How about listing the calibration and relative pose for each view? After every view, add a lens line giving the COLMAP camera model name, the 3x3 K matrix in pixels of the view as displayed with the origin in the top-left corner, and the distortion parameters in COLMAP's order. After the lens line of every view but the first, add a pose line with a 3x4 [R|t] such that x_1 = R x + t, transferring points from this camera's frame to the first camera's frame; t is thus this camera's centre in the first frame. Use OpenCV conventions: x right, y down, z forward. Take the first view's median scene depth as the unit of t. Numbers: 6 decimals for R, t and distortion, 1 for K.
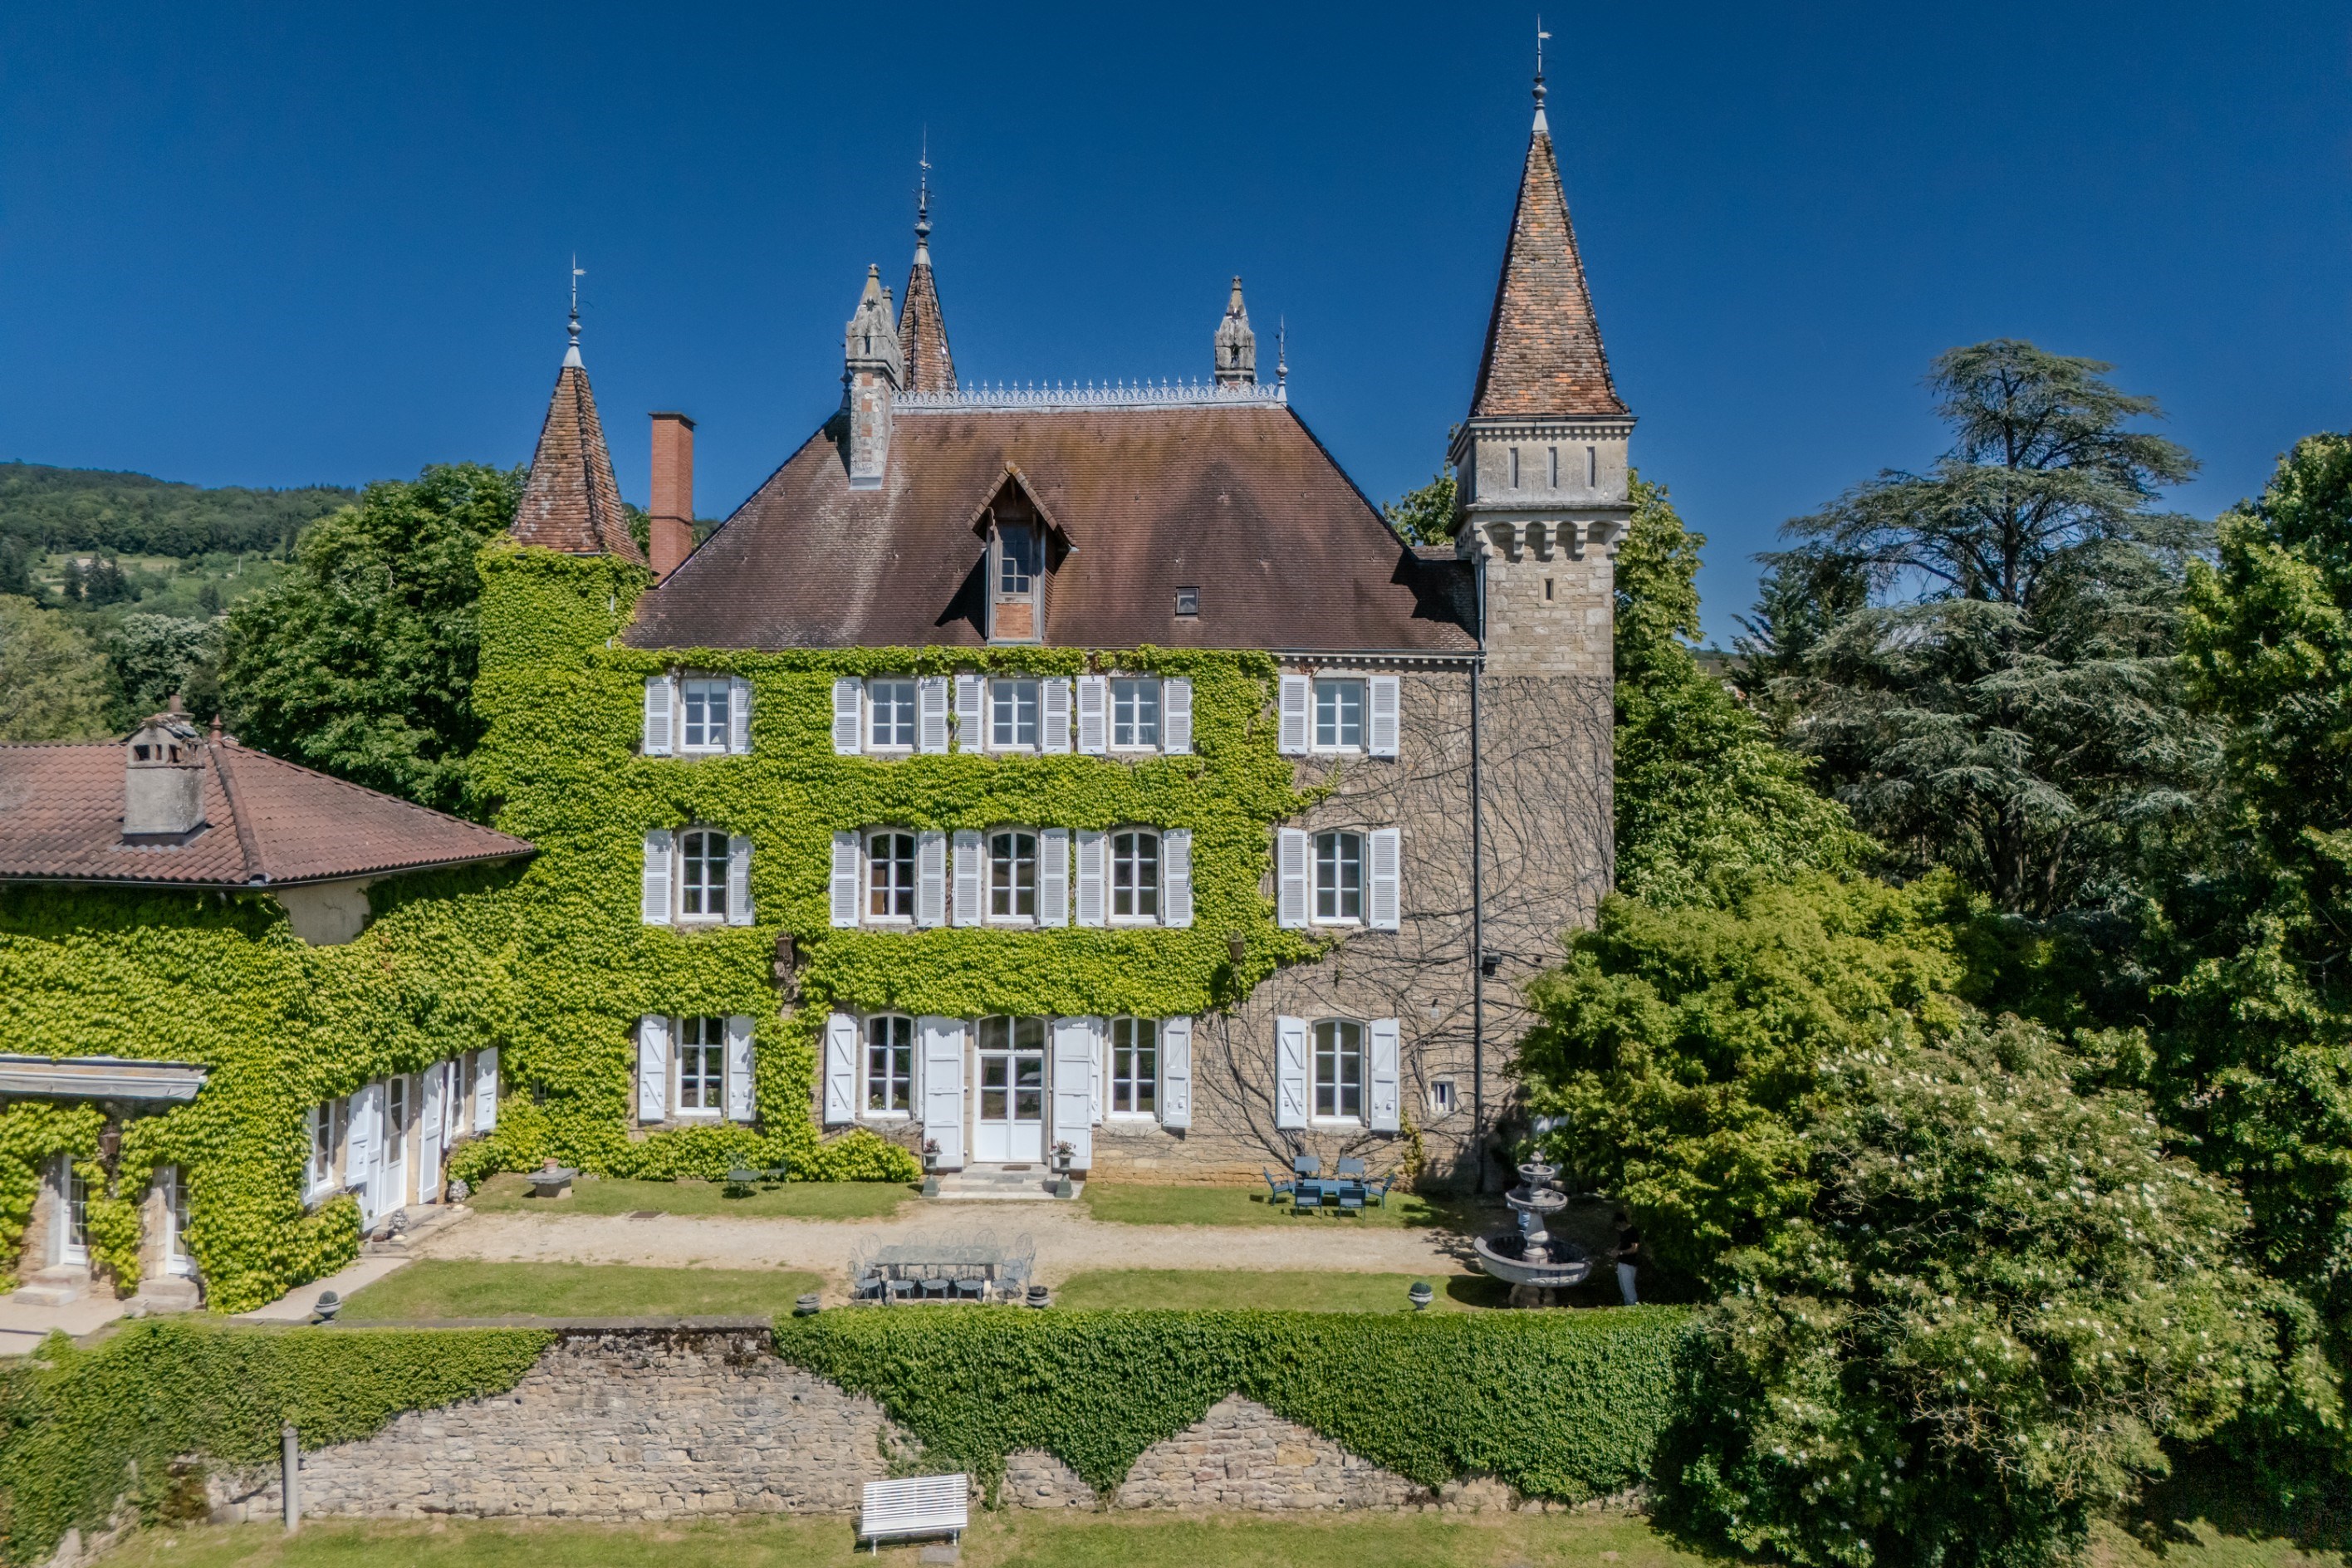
lens RADIAL K [[1619.6, 0, 1227.8], [0, 1619.6, 741.9], [0, 0, 1]] dist [0.068325, -0.078663]
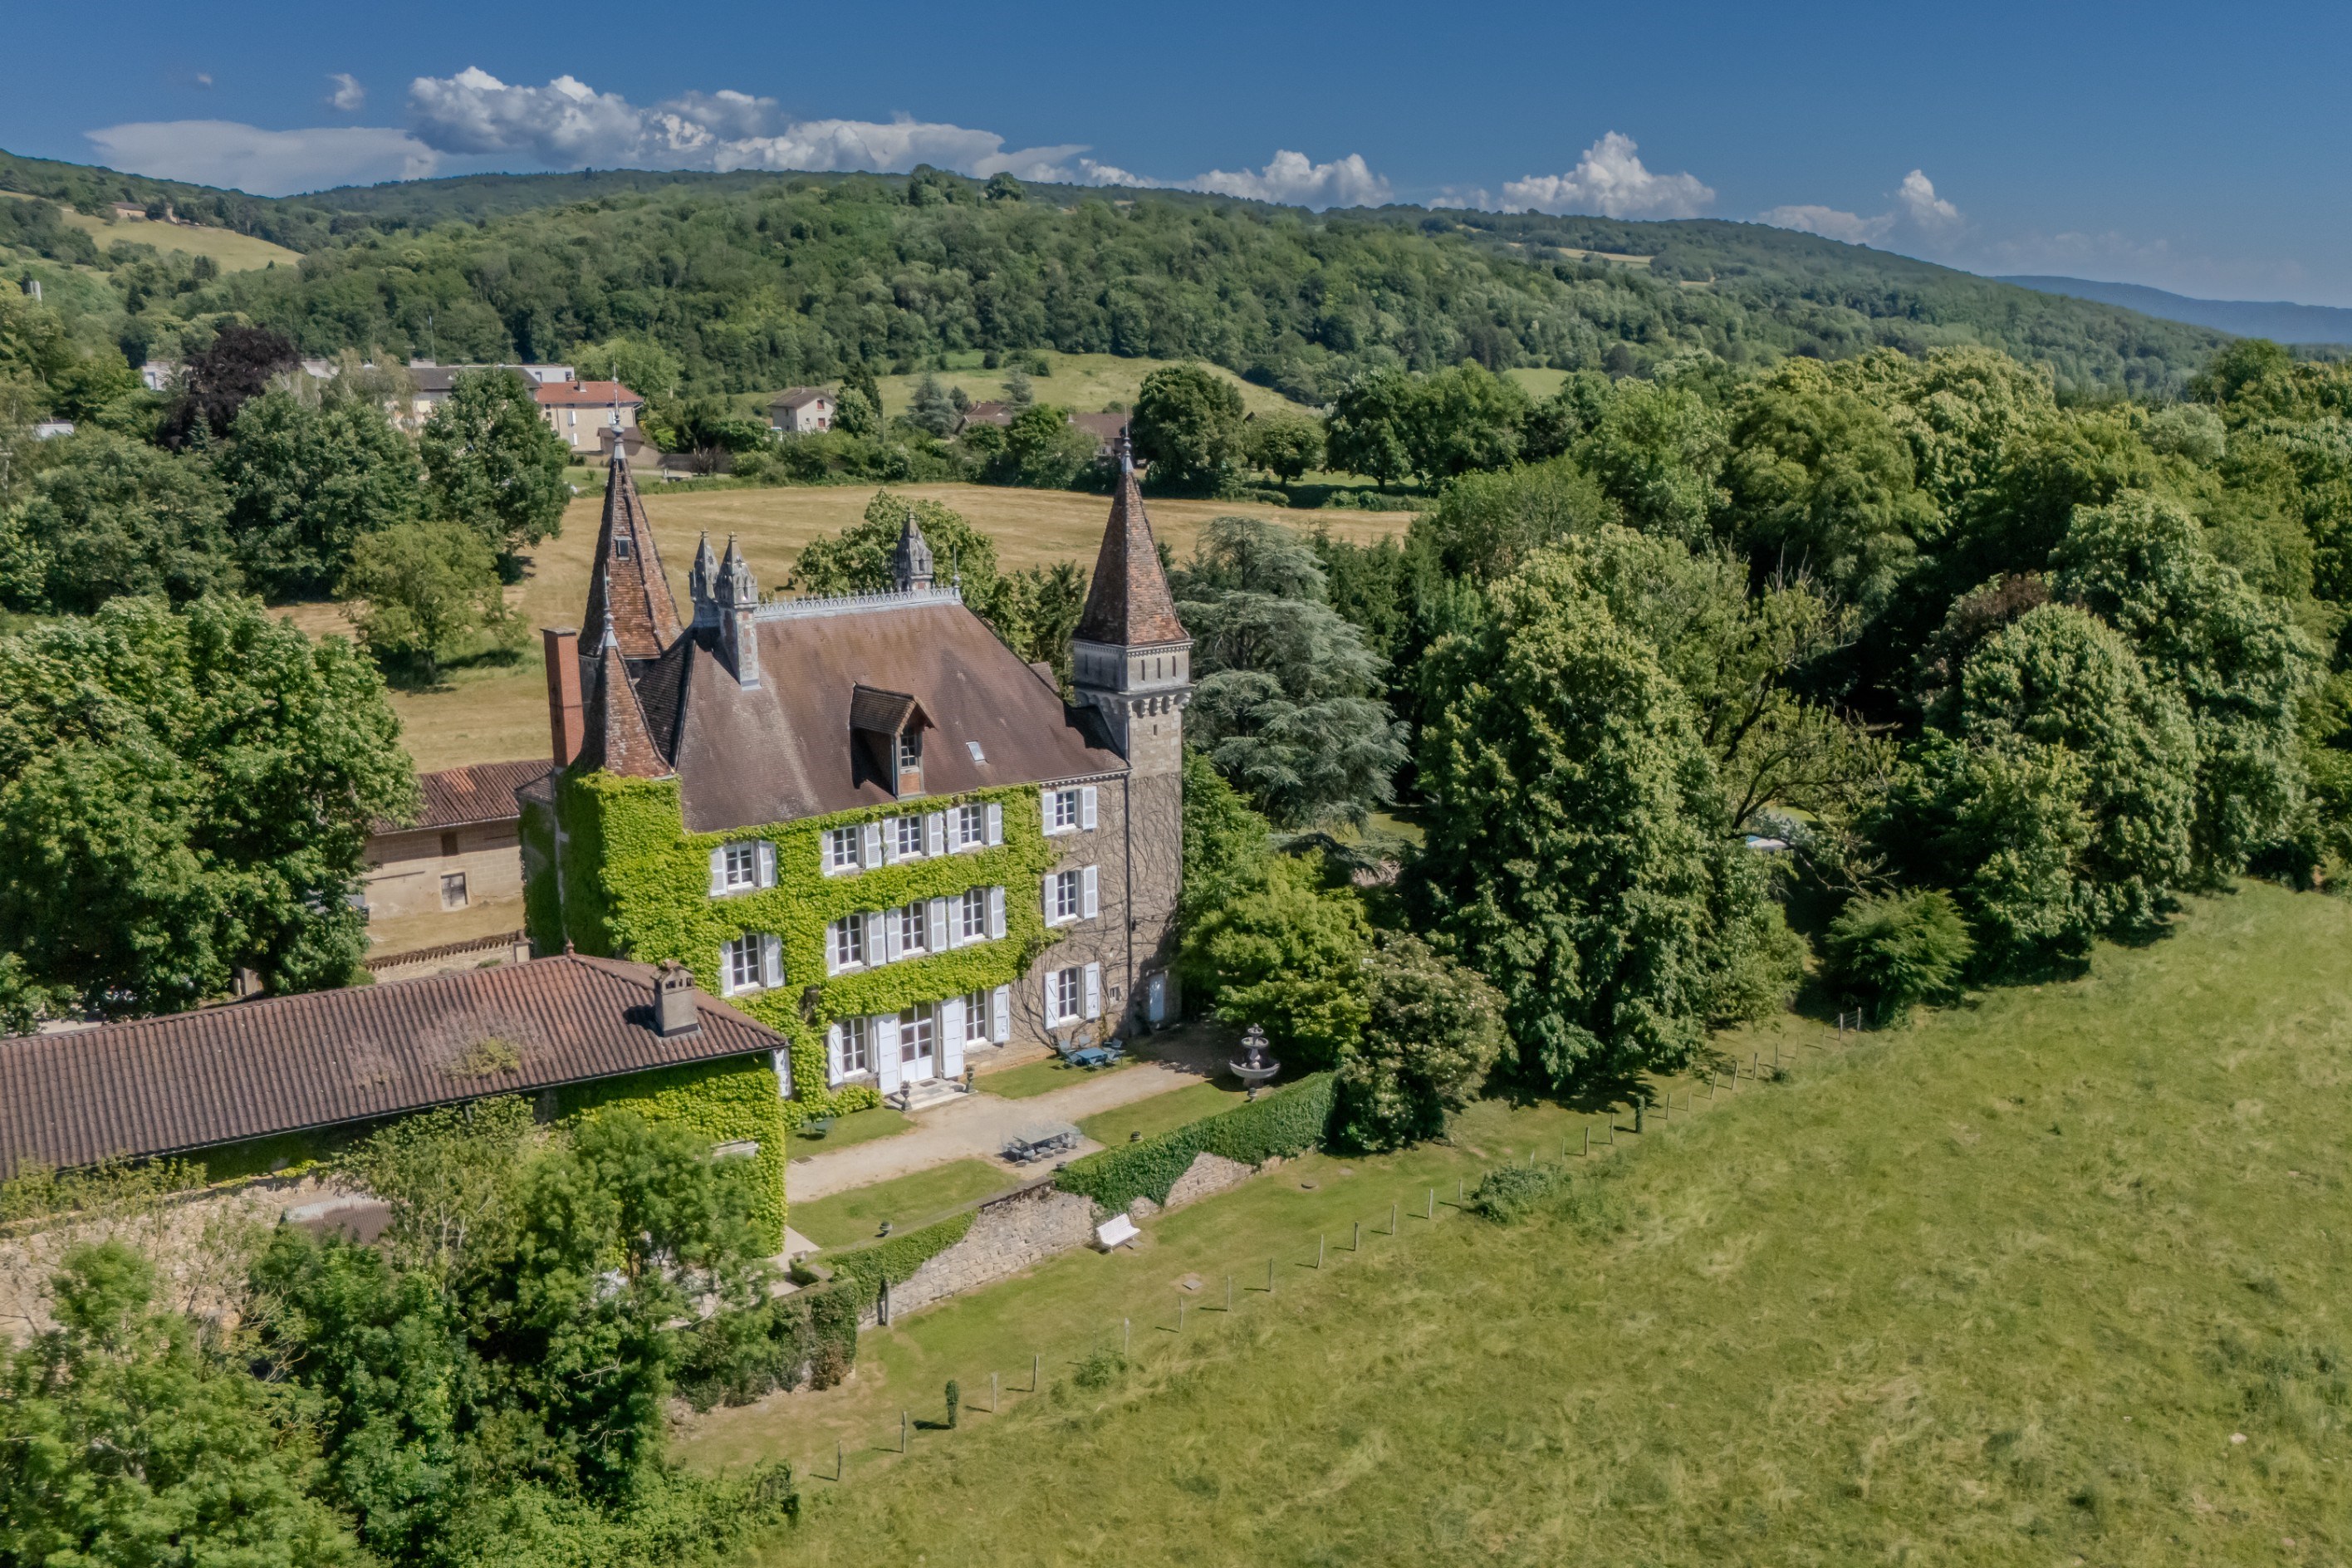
lens RADIAL K [[1854.7, 0, 1176.0], [0, 1854.7, 784.0], [0, 0, 1]] dist [-0.001343, -0.001806]
pose [[0.750809, -0.143343, 0.644778, -1.197959], [-0.004409, 0.975059, 0.221902, -0.515941], [-0.660505, -0.169449, 0.731451, -0.618512]]
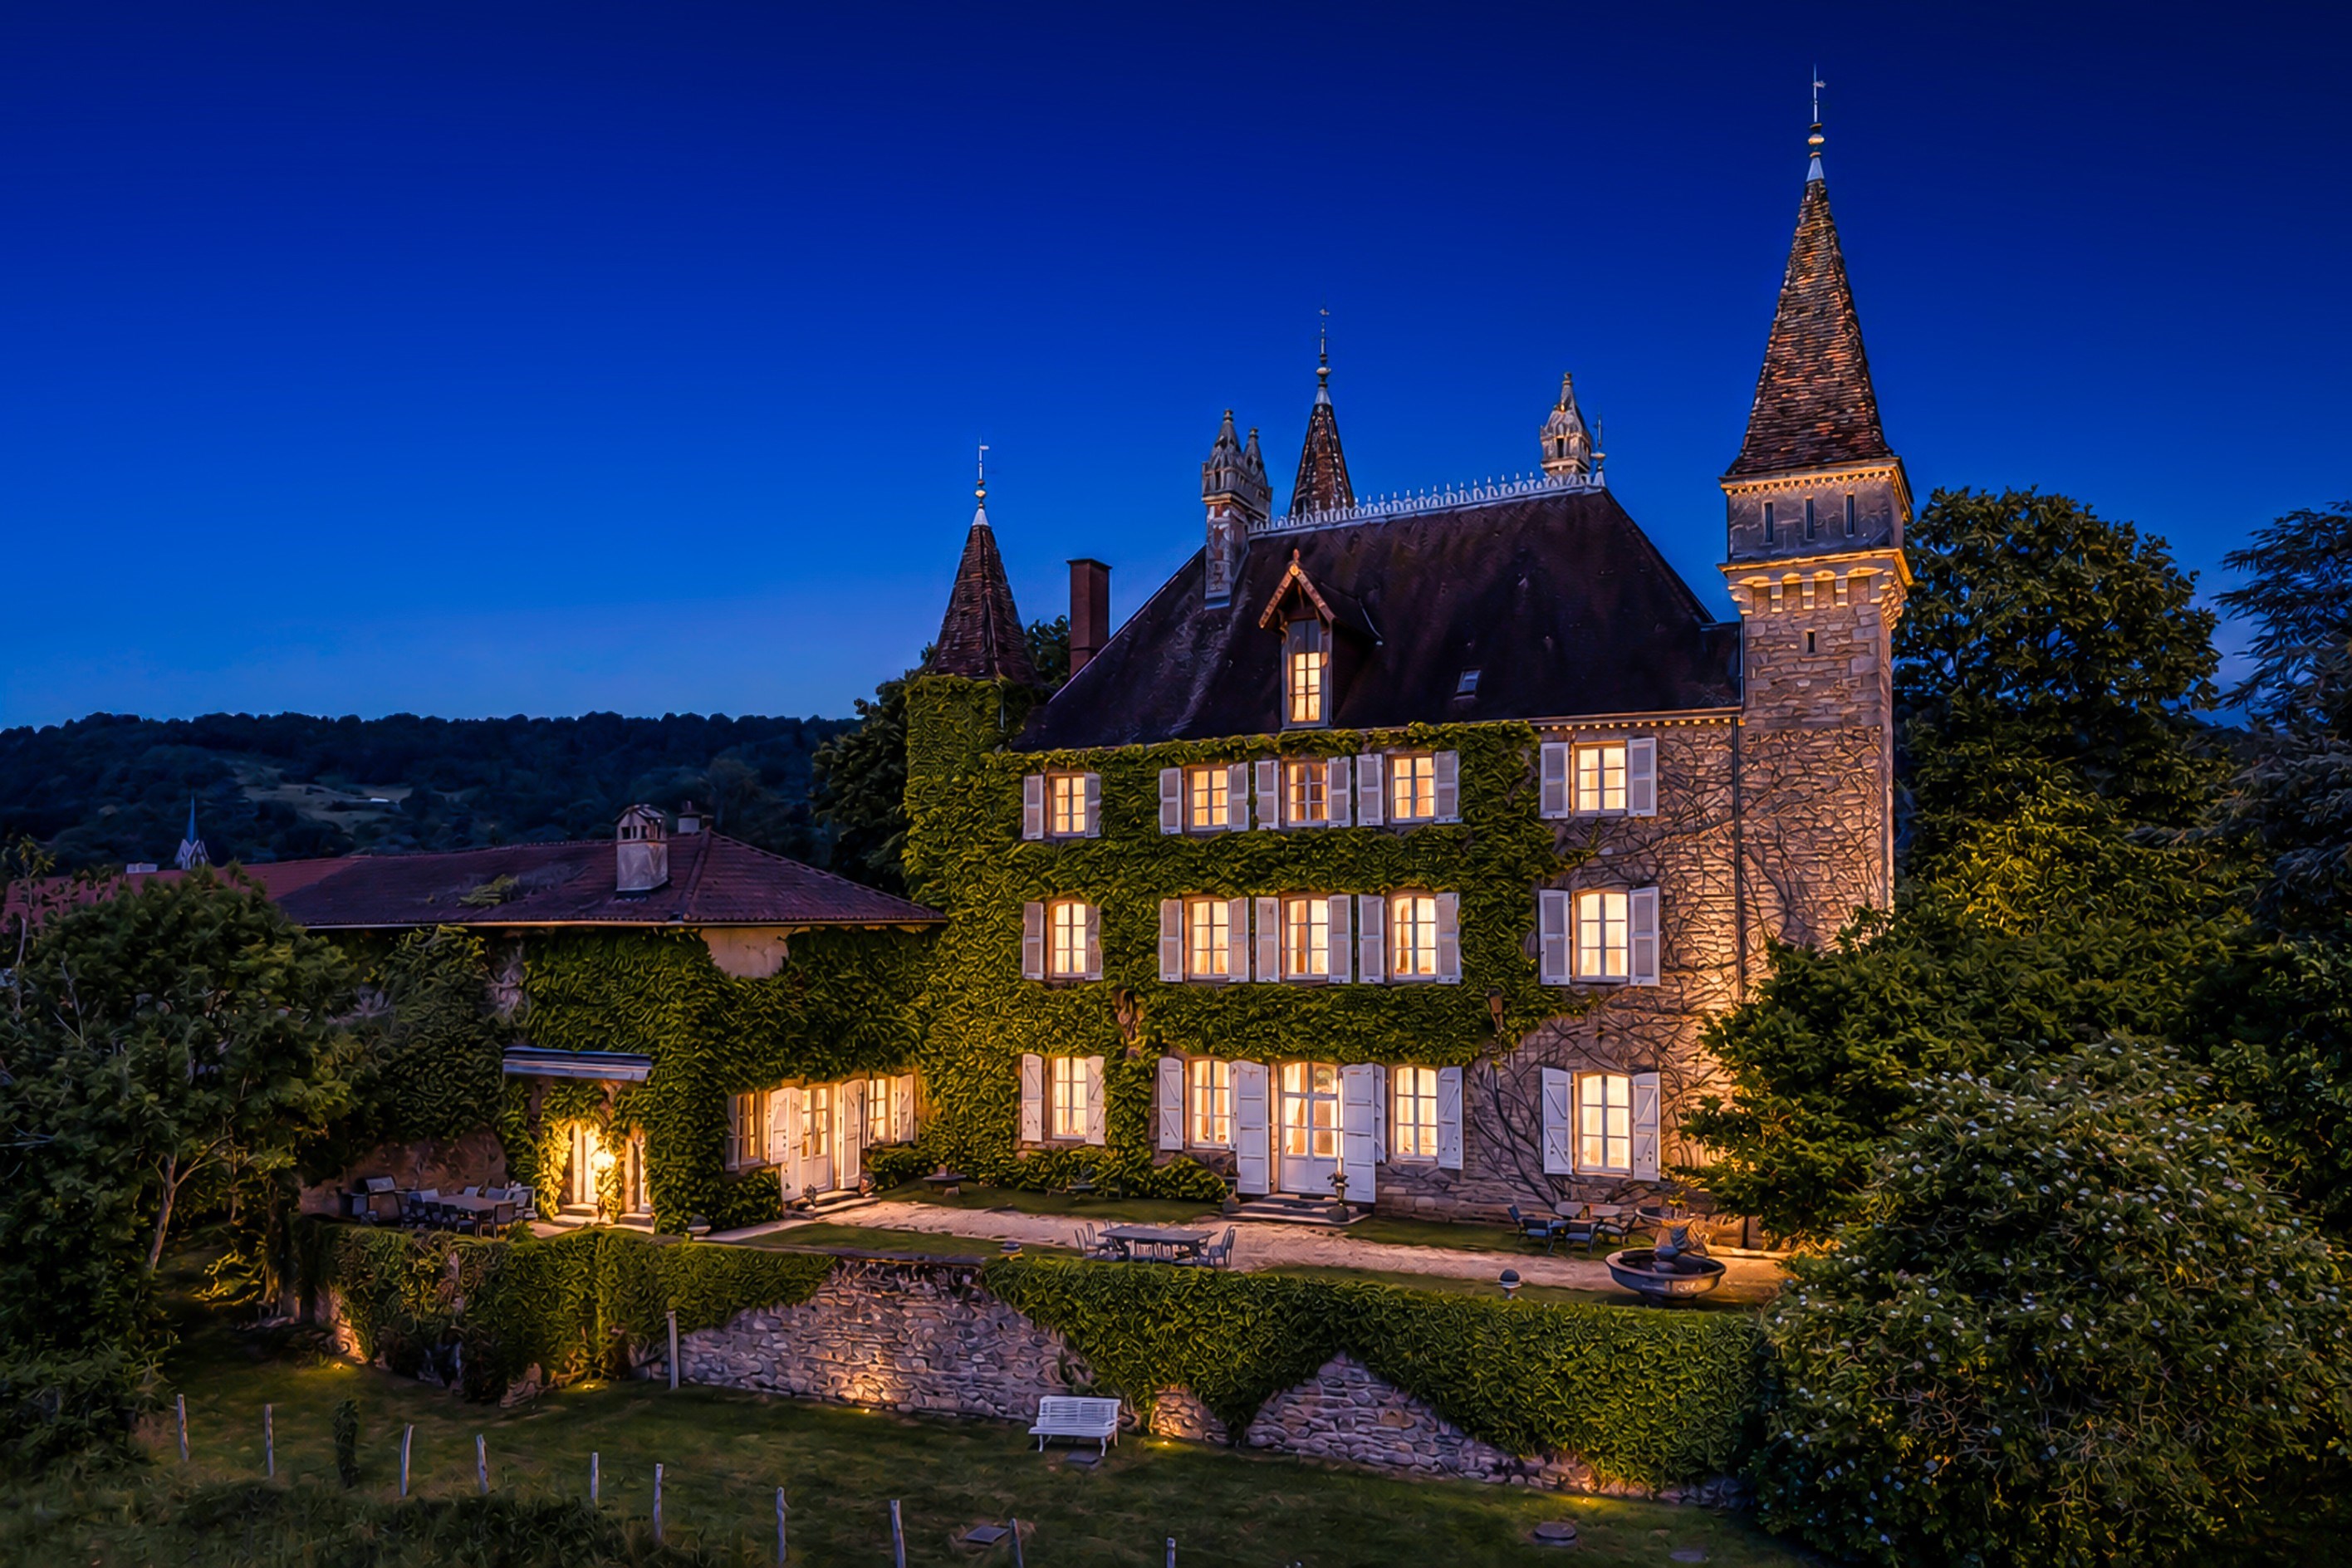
lens RADIAL K [[1618.7, 0, 1259.6], [0, 1618.7, 882.6], [0, 0, 1]] dist [0.033380, 0.001055]
pose [[0.924360, -0.021841, -0.380897, 0.264601], [0.020150, 0.999761, -0.008427, 0.054255], [0.380990, 0.000115, 0.924579, -0.040538]]
